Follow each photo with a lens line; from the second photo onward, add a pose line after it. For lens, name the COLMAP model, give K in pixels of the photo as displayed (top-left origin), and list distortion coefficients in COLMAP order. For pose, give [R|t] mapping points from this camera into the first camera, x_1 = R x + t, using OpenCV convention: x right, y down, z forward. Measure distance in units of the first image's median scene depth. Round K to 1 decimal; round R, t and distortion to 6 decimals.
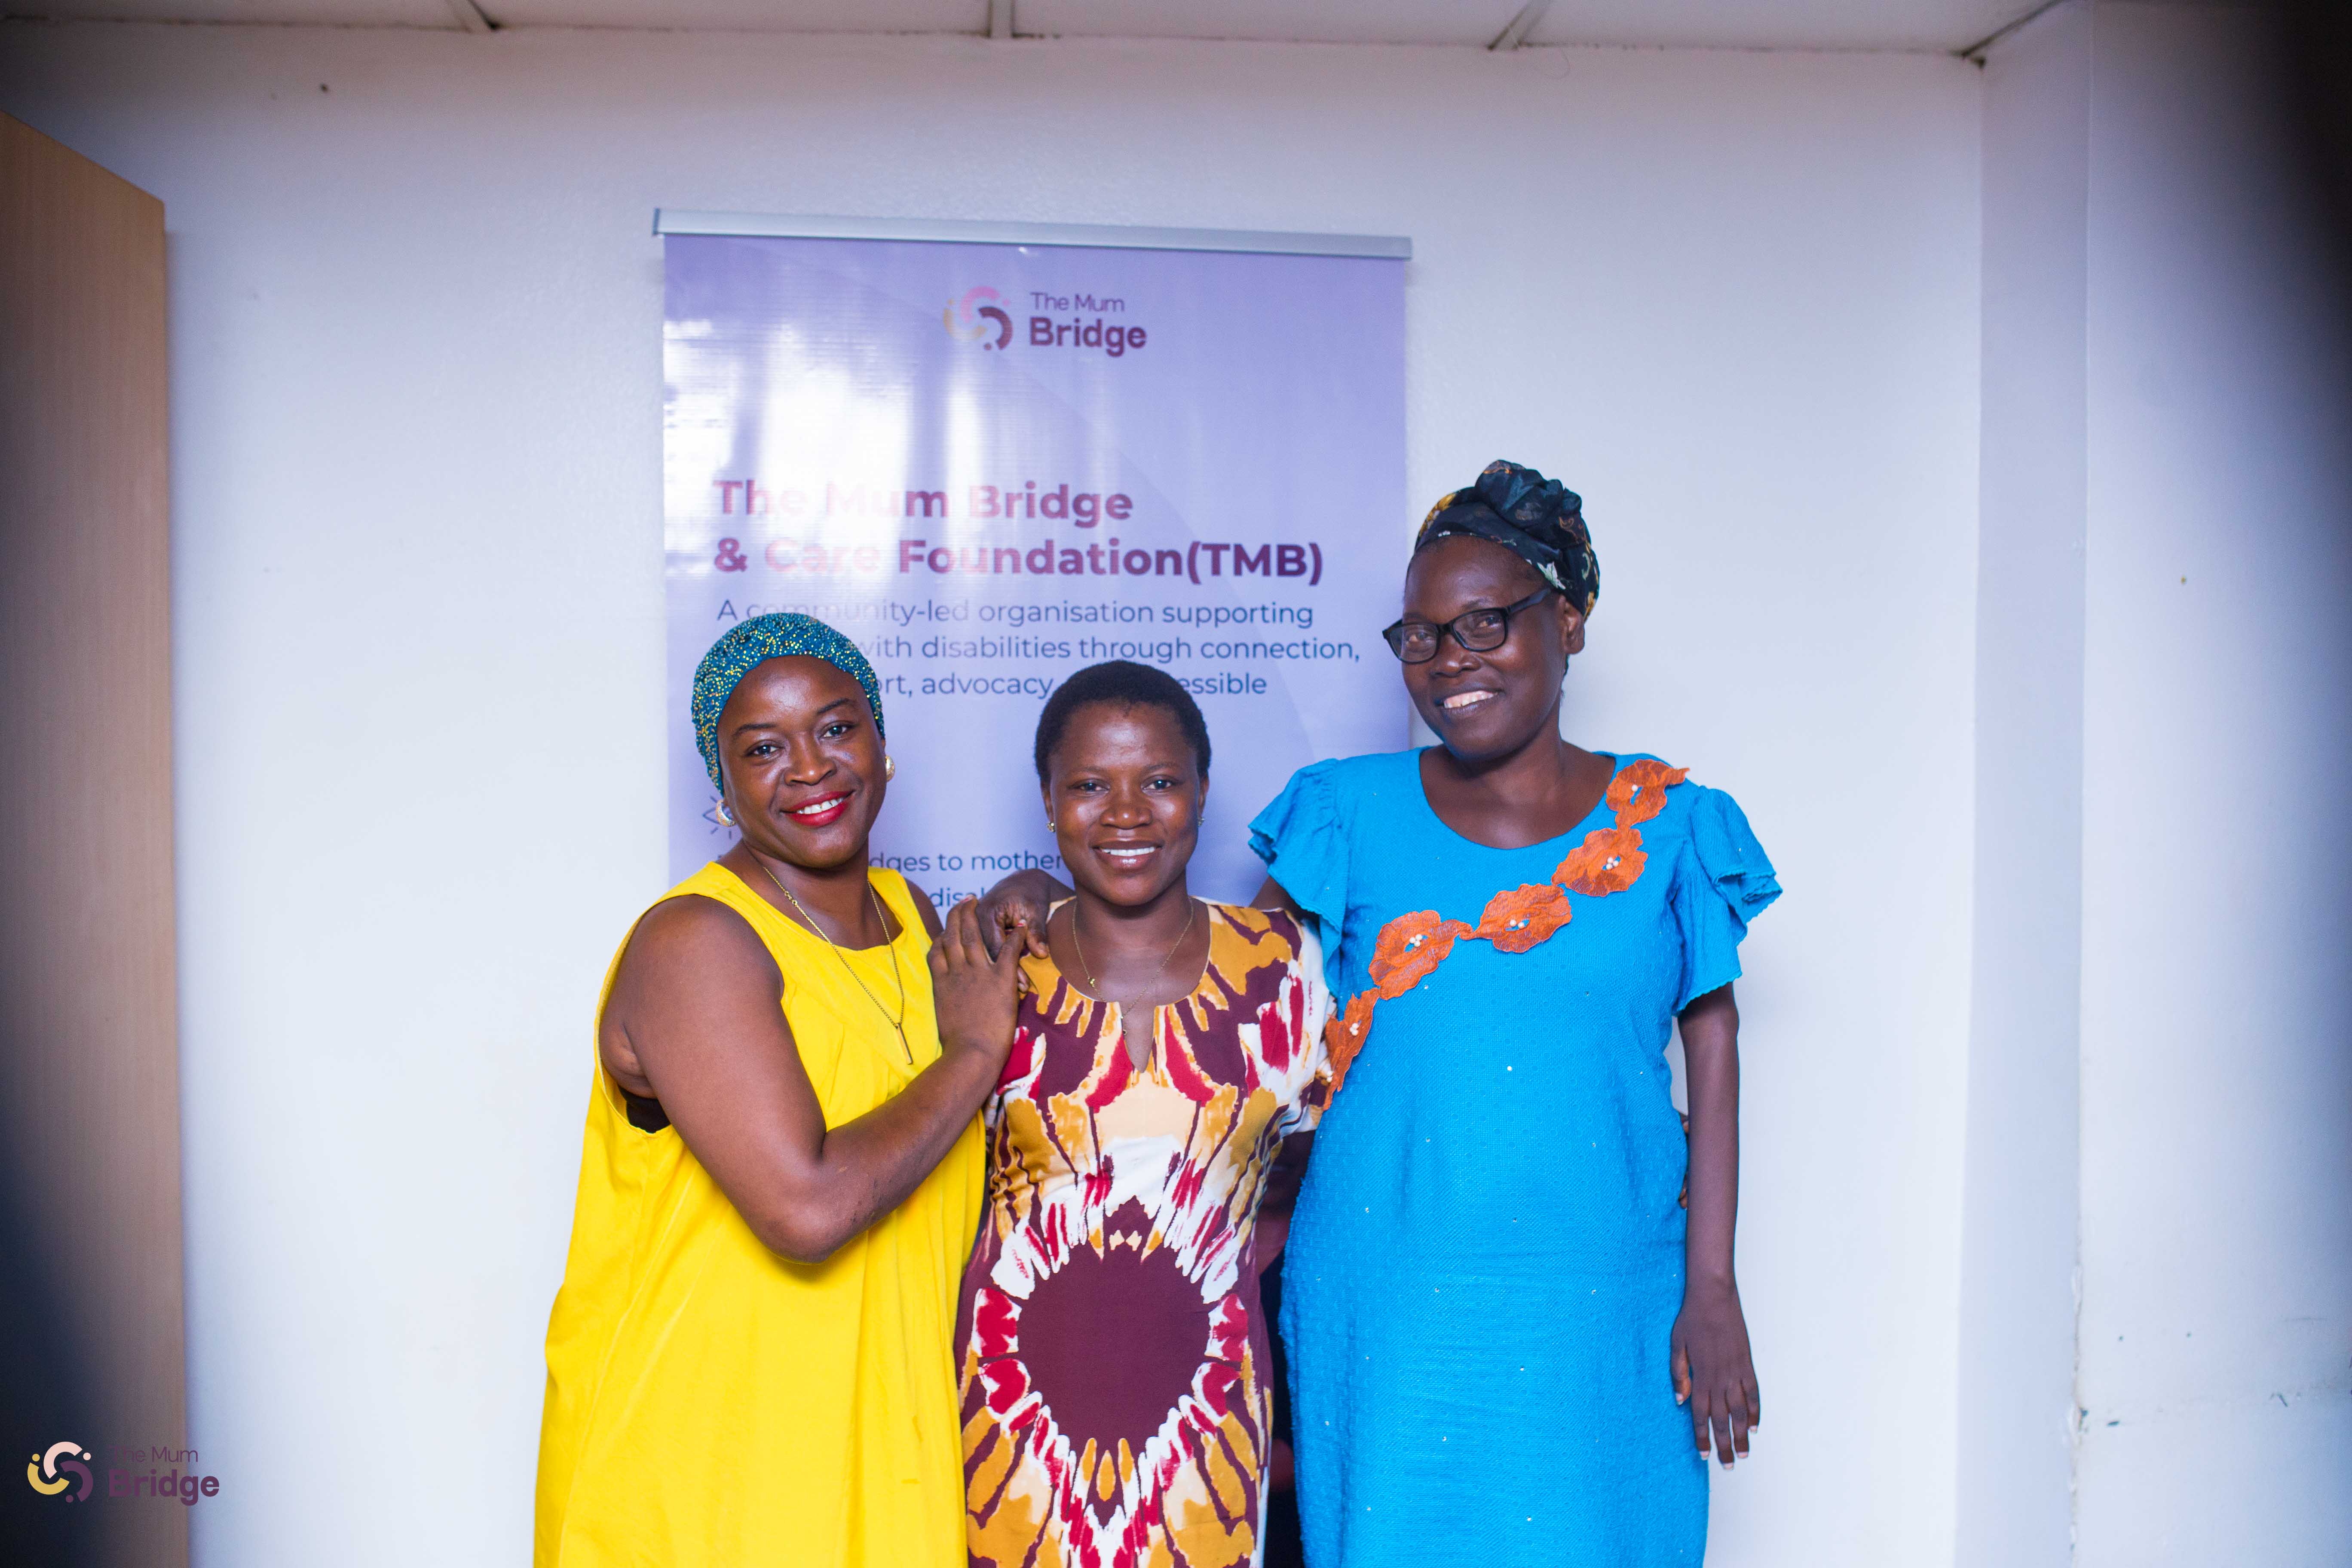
lens RADIAL K [[2296.5, 0, 1173.3], [0, 2296.5, 796.3], [0, 0, 1]] dist [-0.013185, 0.000000]
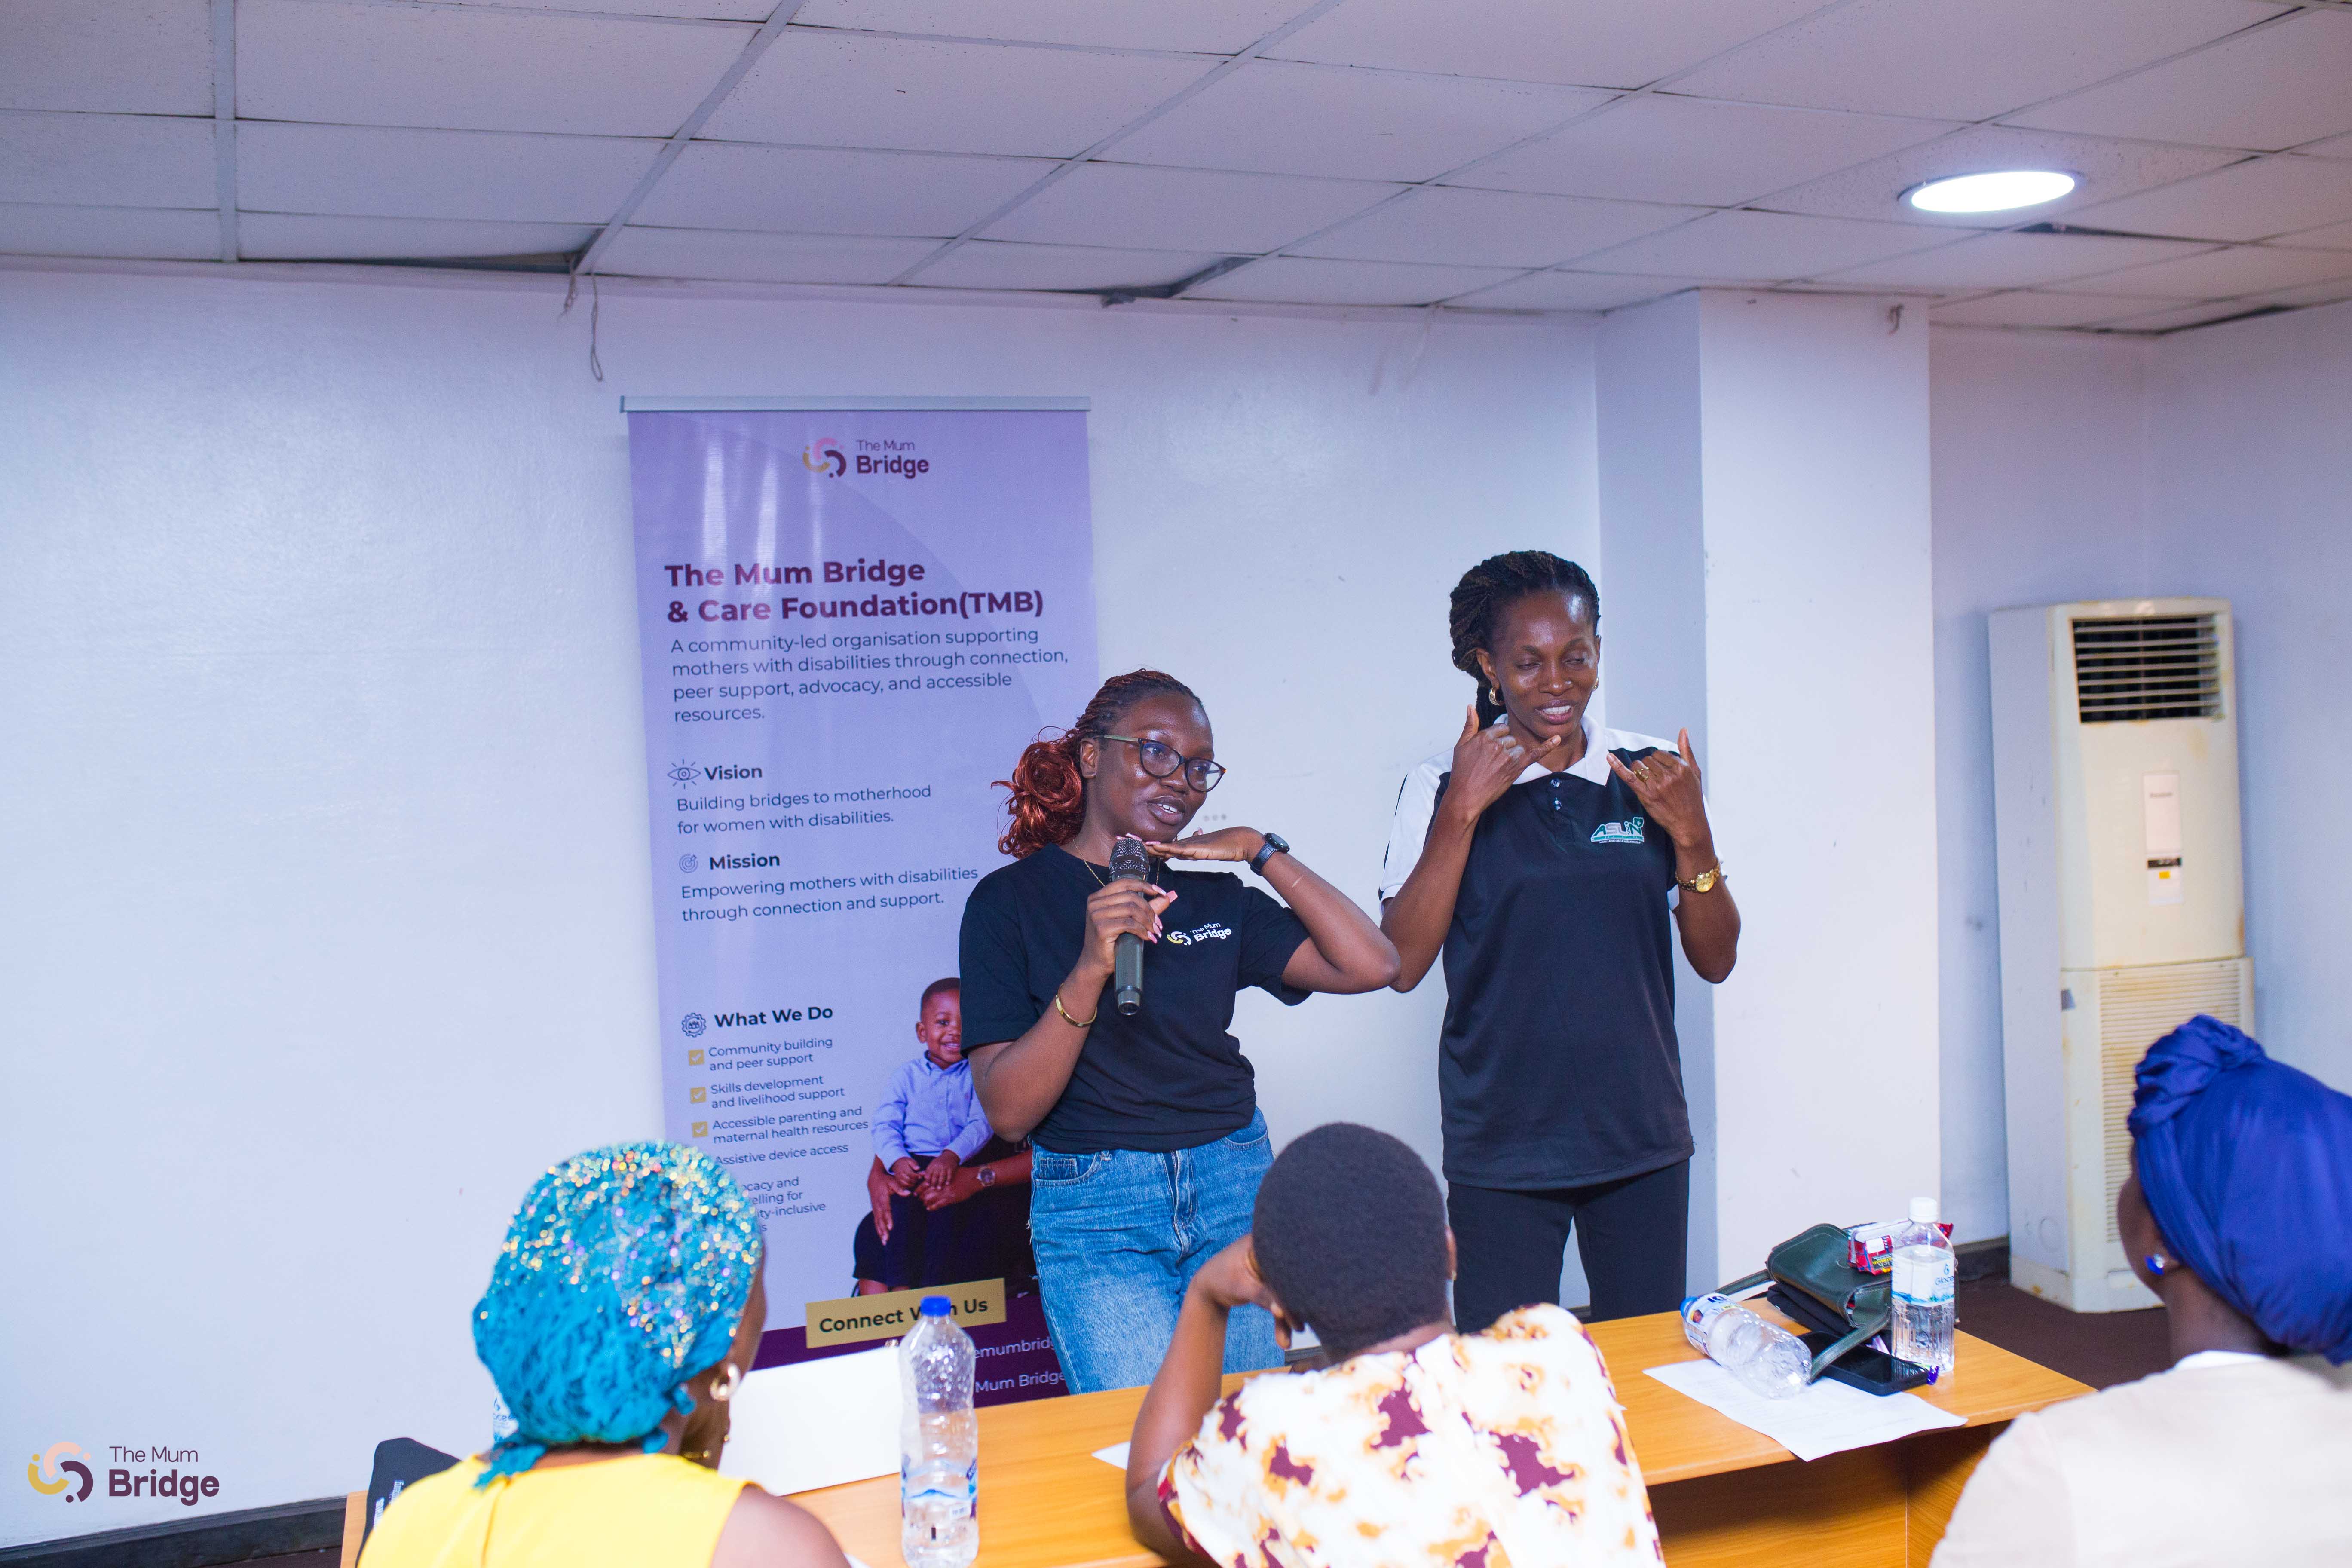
lens RADIAL K [[2296.5, 0, 1143.7], [0, 2296.5, 785.4], [0, 0, 1]] dist [-0.013185, 0.000000]
pose [[0.988806, -0.039206, 0.143962, -0.103338], [0.035261, 0.998932, 0.029857, -0.019819], [-0.144978, -0.024446, 0.989133, -0.612433]]
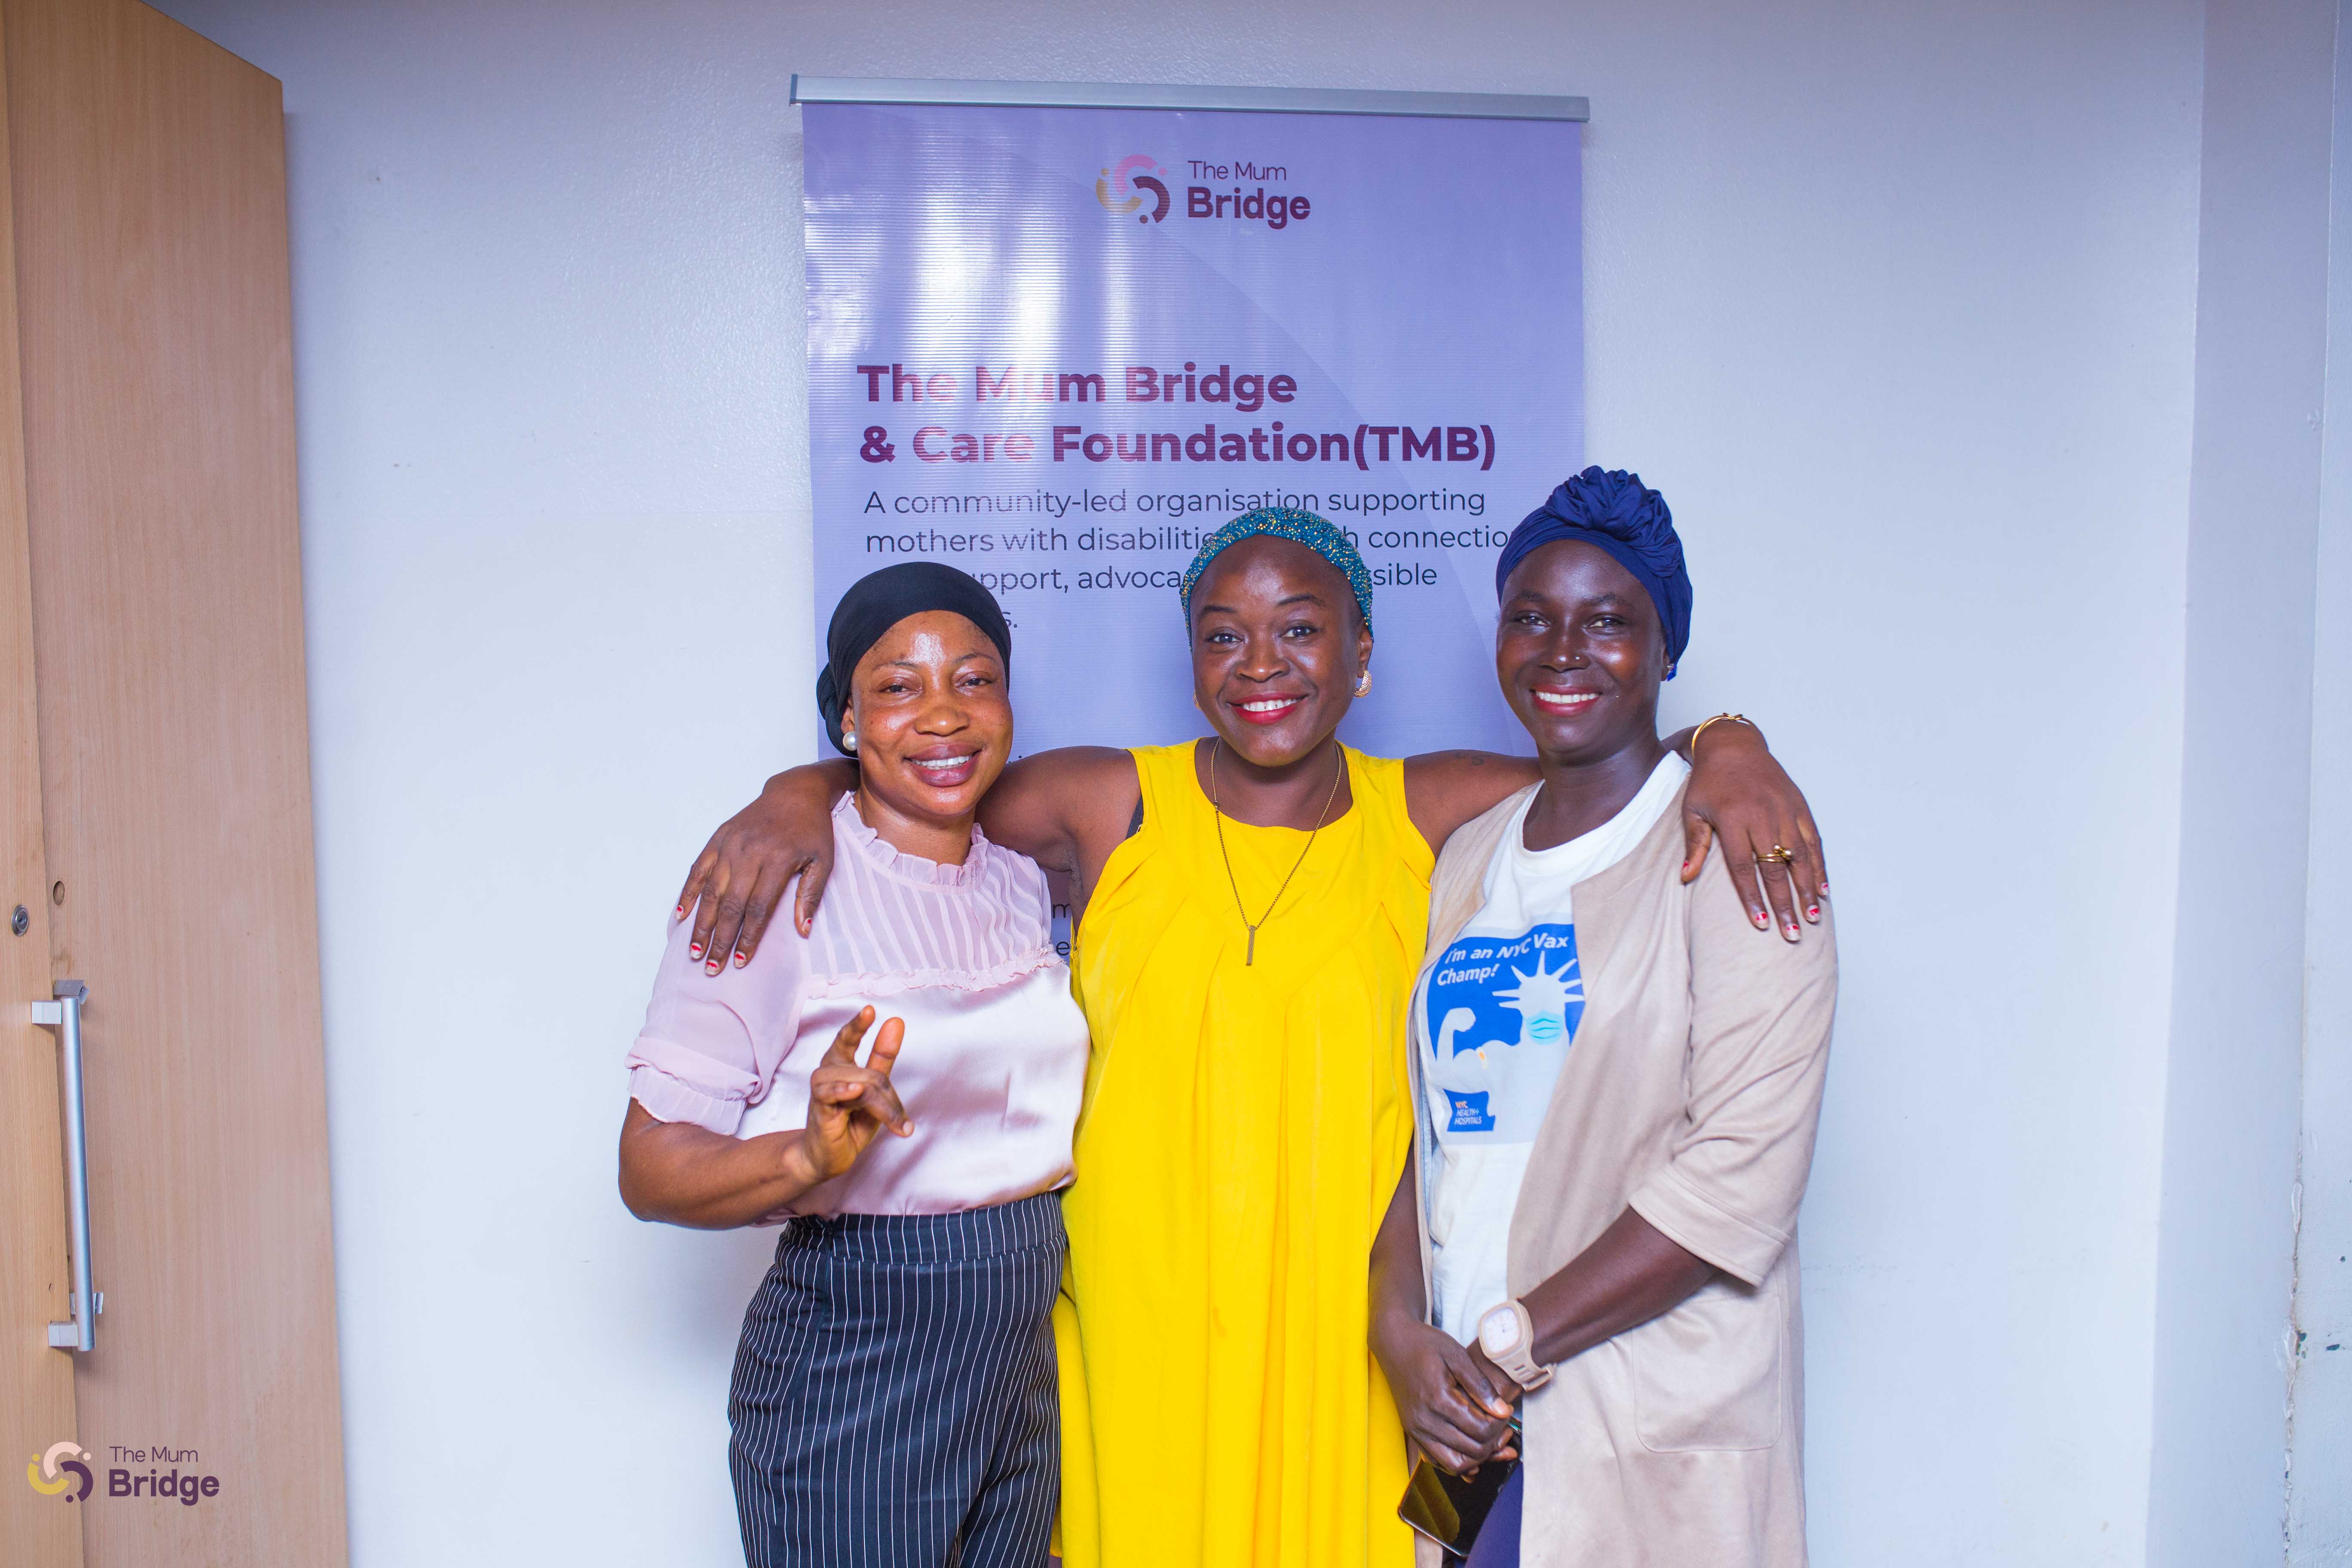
lens RADIAL K [[2074.9, 0, 1160.3], [0, 2074.9, 766.4], [0, 0, 1]] dist [-0.009525, 0.042570]
pose [[0.999365, -0.005109, -0.035259, -0.044693], [0.006993, 0.998543, 0.053506, -0.016599], [0.034934, -0.053718, 0.997945, 0.135150]]
